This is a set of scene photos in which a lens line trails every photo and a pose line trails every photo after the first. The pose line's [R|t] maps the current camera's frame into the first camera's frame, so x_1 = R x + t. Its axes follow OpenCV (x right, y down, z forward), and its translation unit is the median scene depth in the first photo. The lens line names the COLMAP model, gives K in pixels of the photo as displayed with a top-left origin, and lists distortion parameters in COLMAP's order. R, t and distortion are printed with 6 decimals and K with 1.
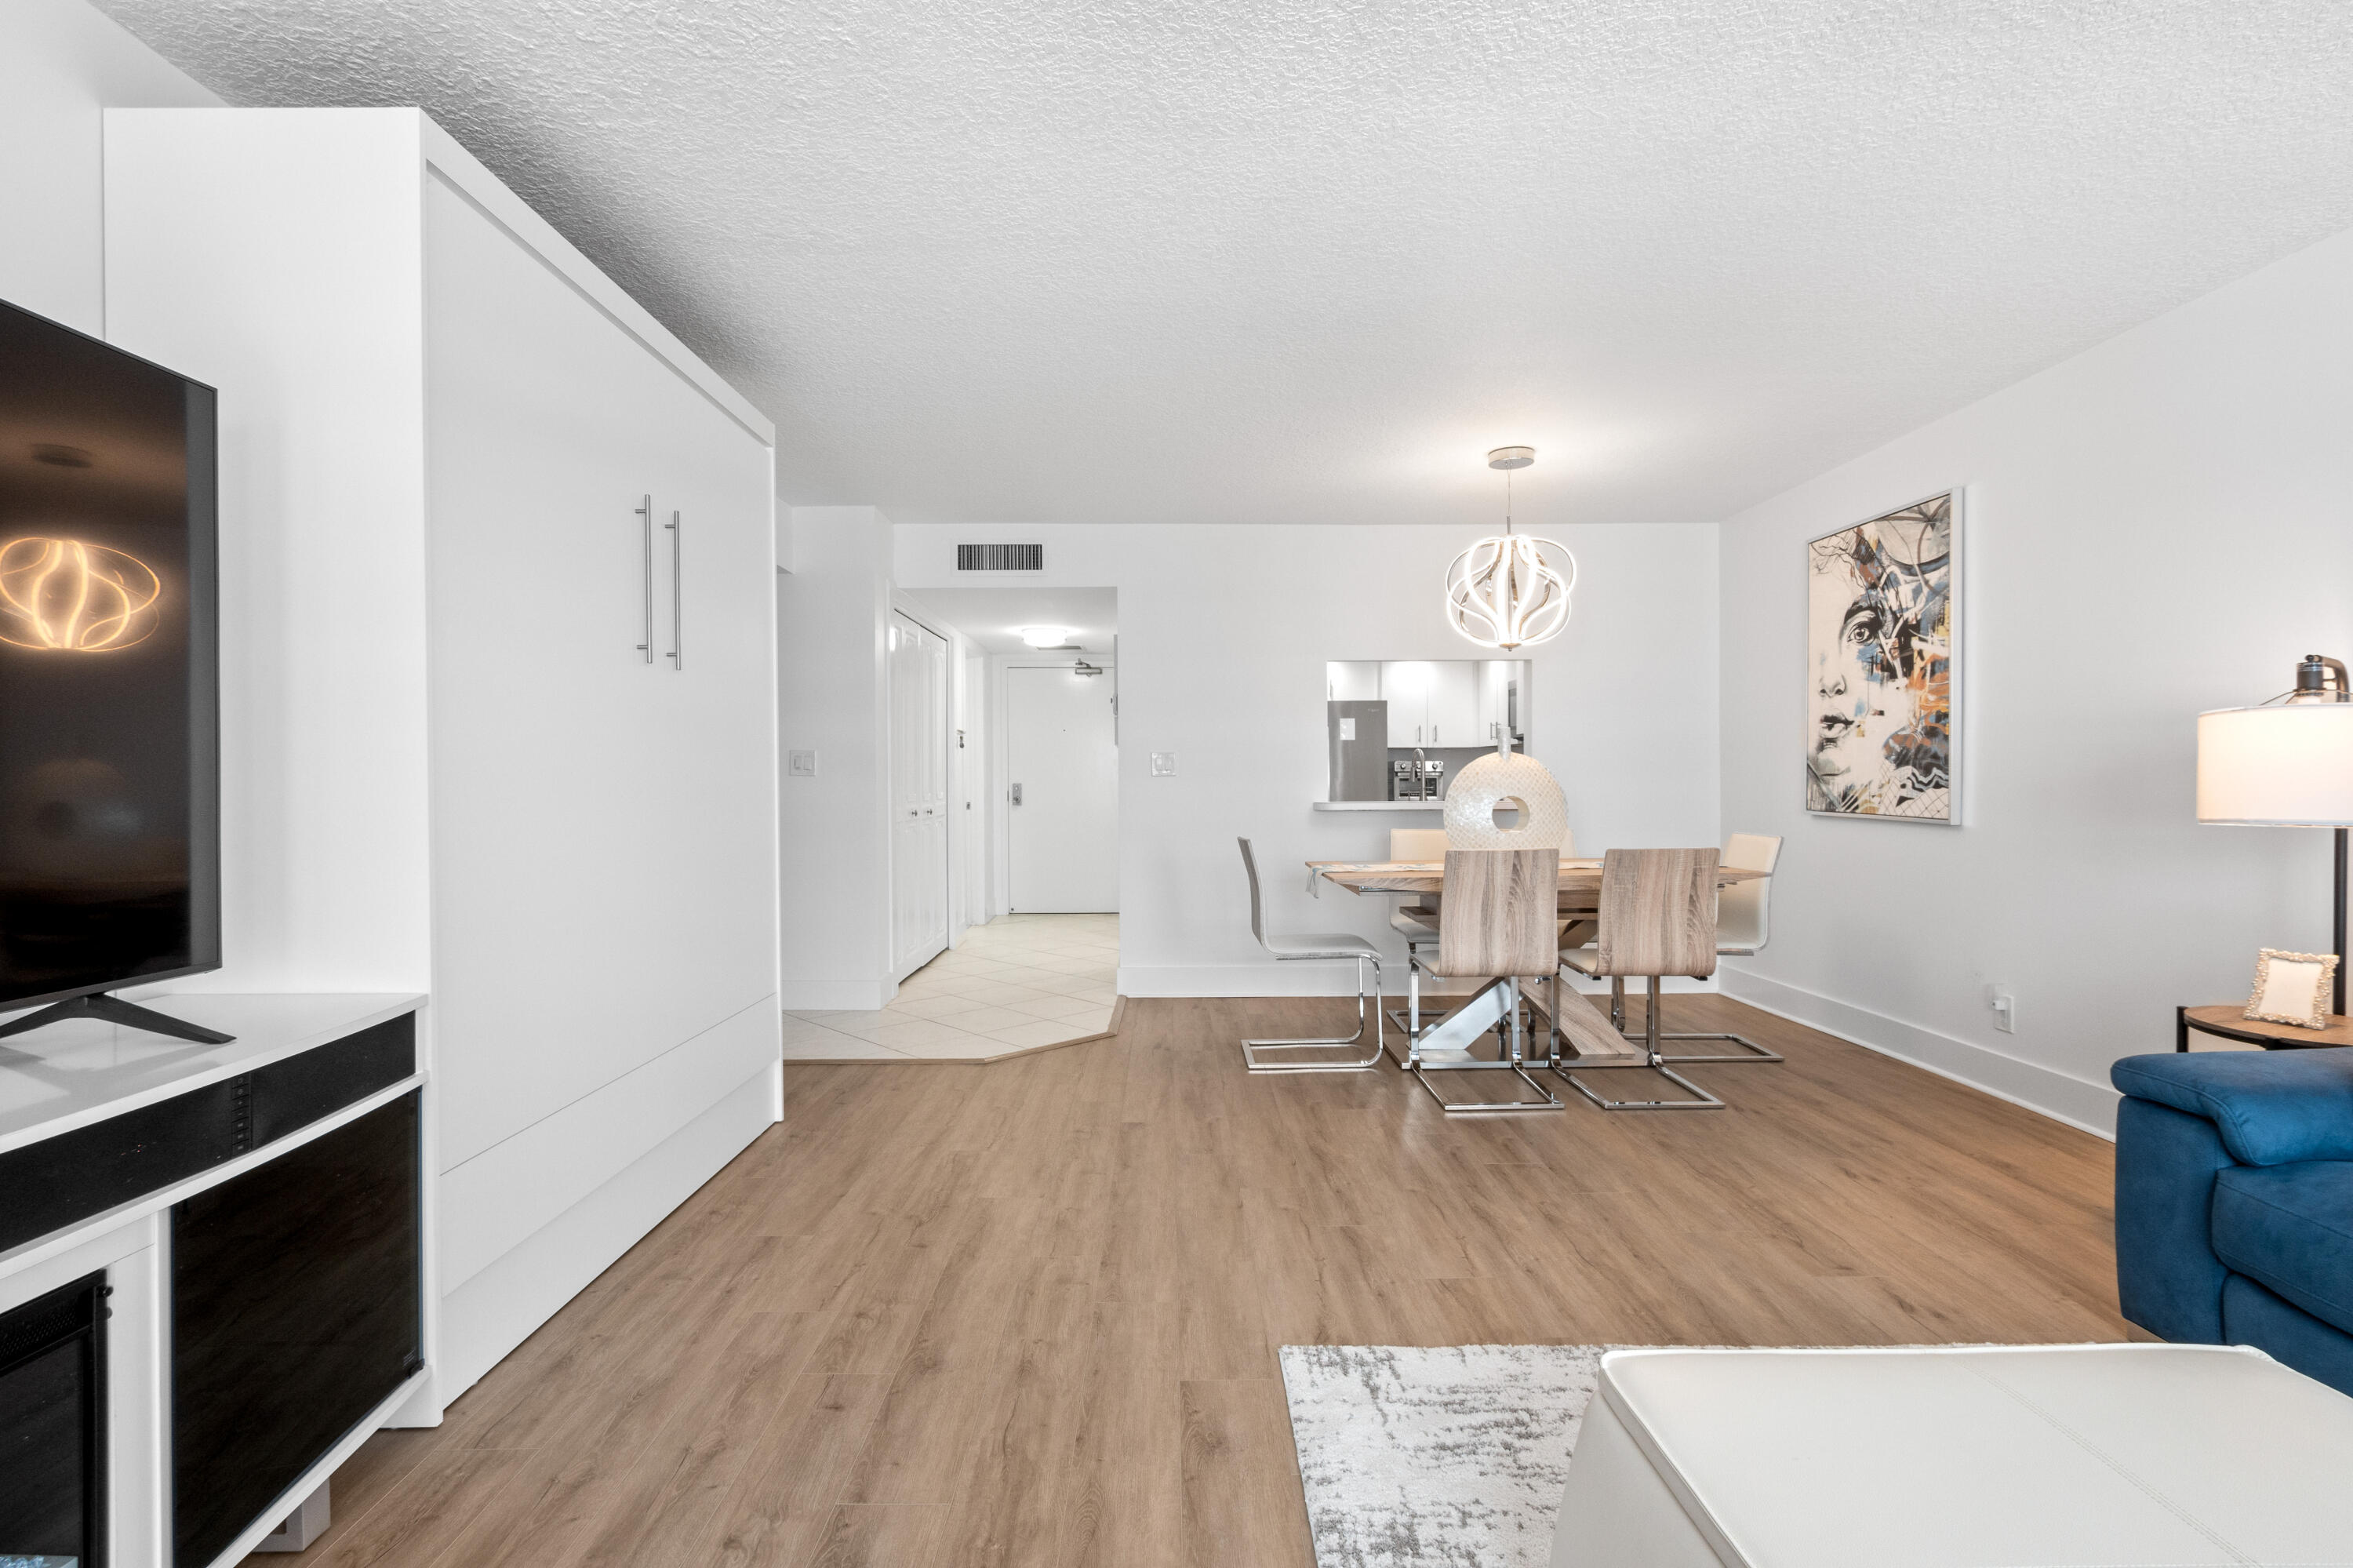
lens RADIAL K [[1081.7, 0, 1183.7], [0, 1081.7, 781.4], [0, 0, 1]] dist [-0.003143, 0.000565]
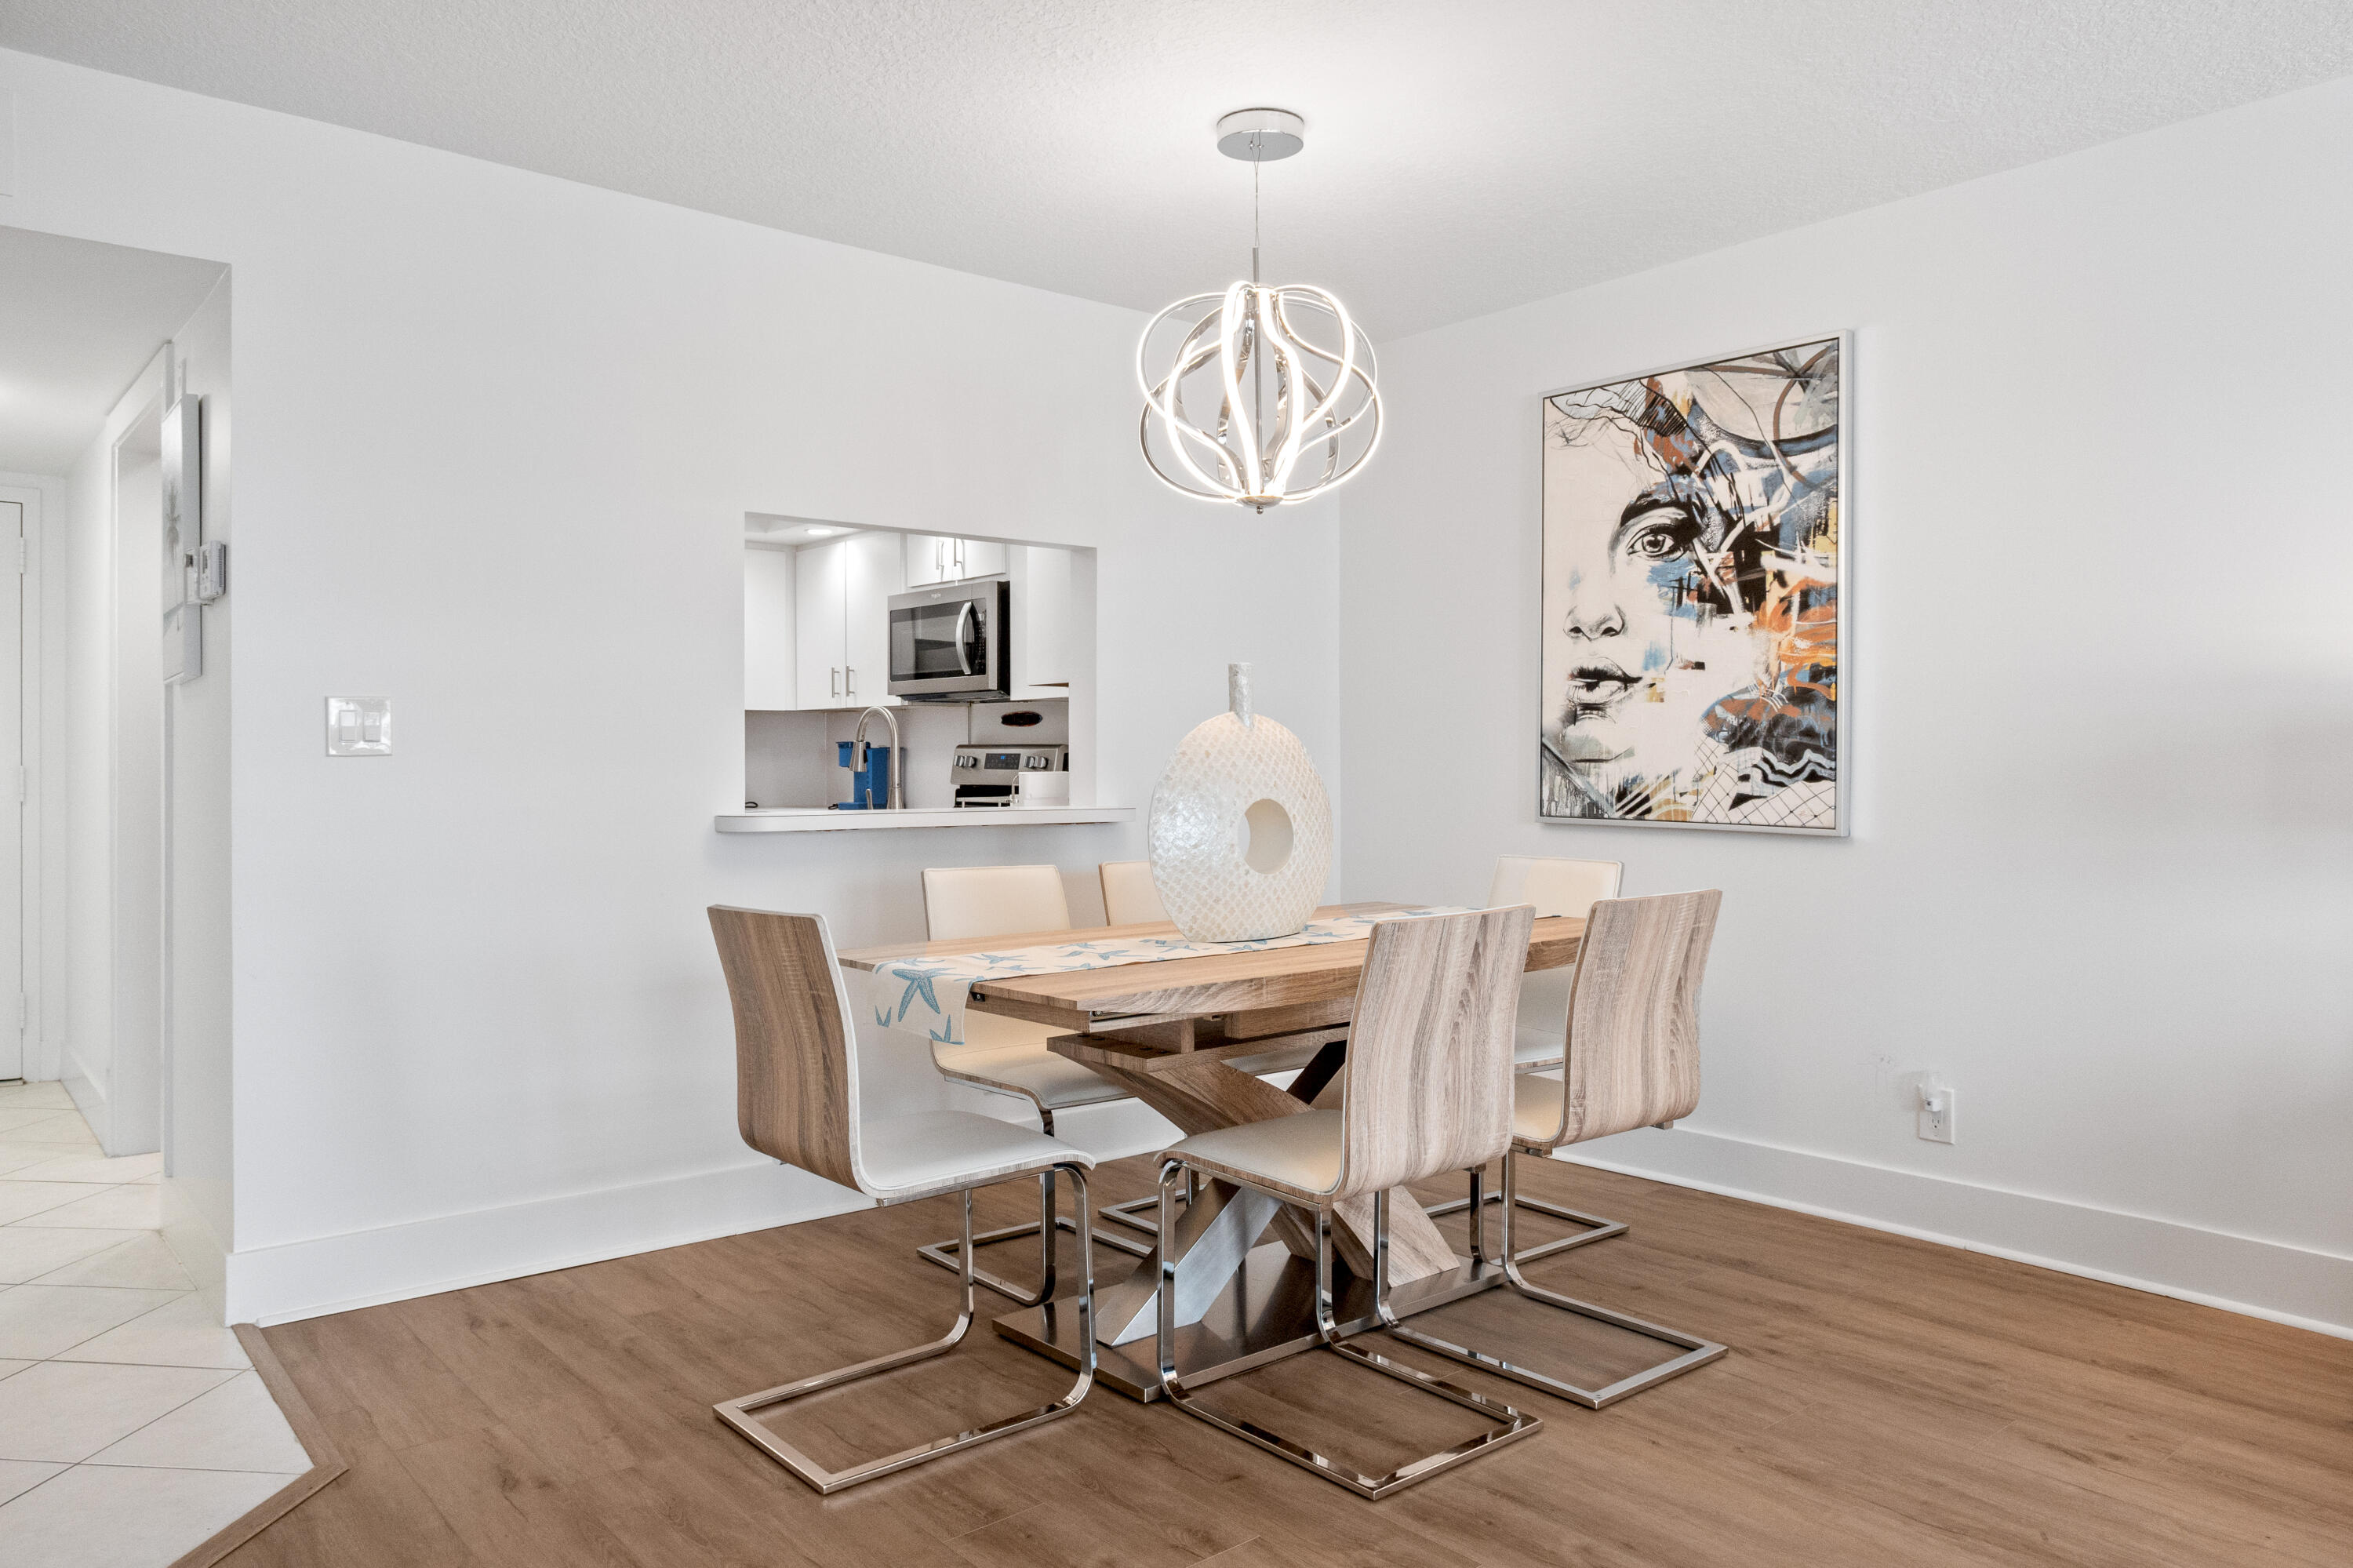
lens RADIAL K [[1614.8, 0, 1214.4], [0, 1614.8, 759.9], [0, 0, 1]] dist [-0.003413, -0.002031]
pose [[0.773600, 0.005966, 0.633646, -0.211088], [-0.001288, 0.999968, -0.007842, 0.001393], [-0.633672, 0.005251, 0.773584, 0.468815]]
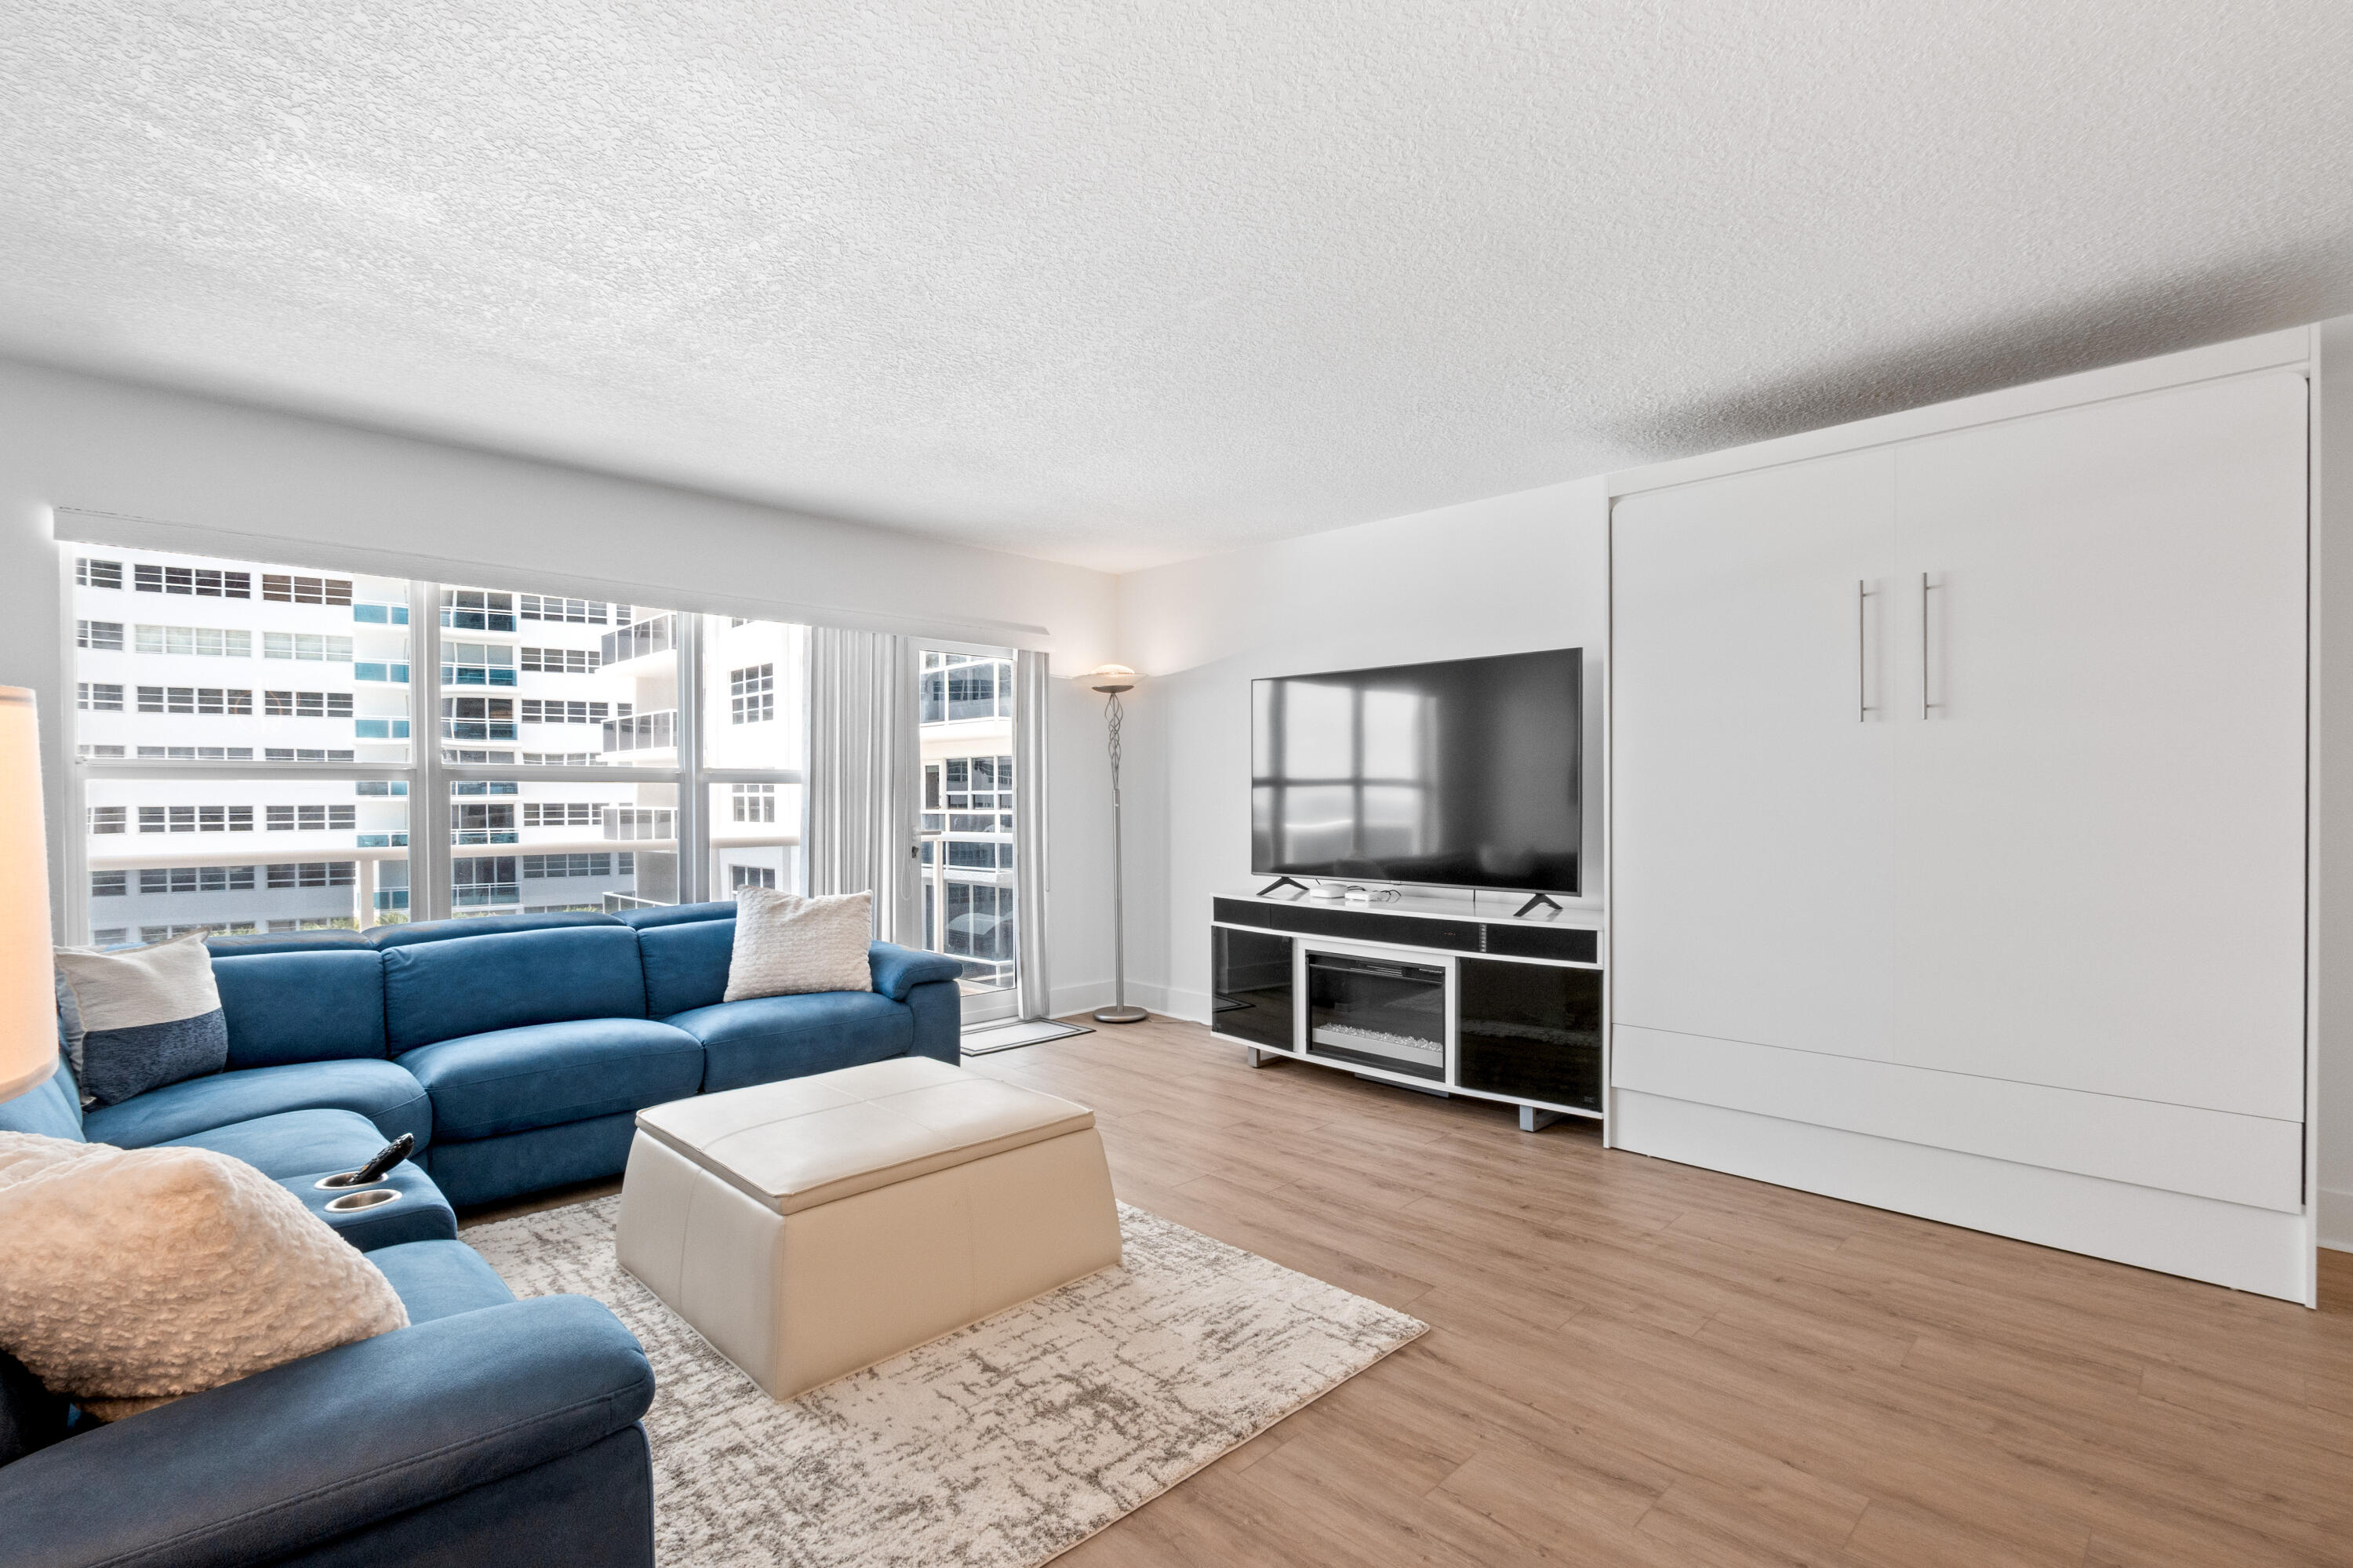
lens RADIAL K [[1081.7, 0, 1166.9], [0, 1081.7, 796.9], [0, 0, 1]] dist [-0.003143, 0.000565]
pose [[-0.724178, 0.006164, -0.689585, 0.555549], [0.004677, 0.999981, 0.004027, -0.022034], [0.689597, -0.000309, -0.724193, 0.846137]]
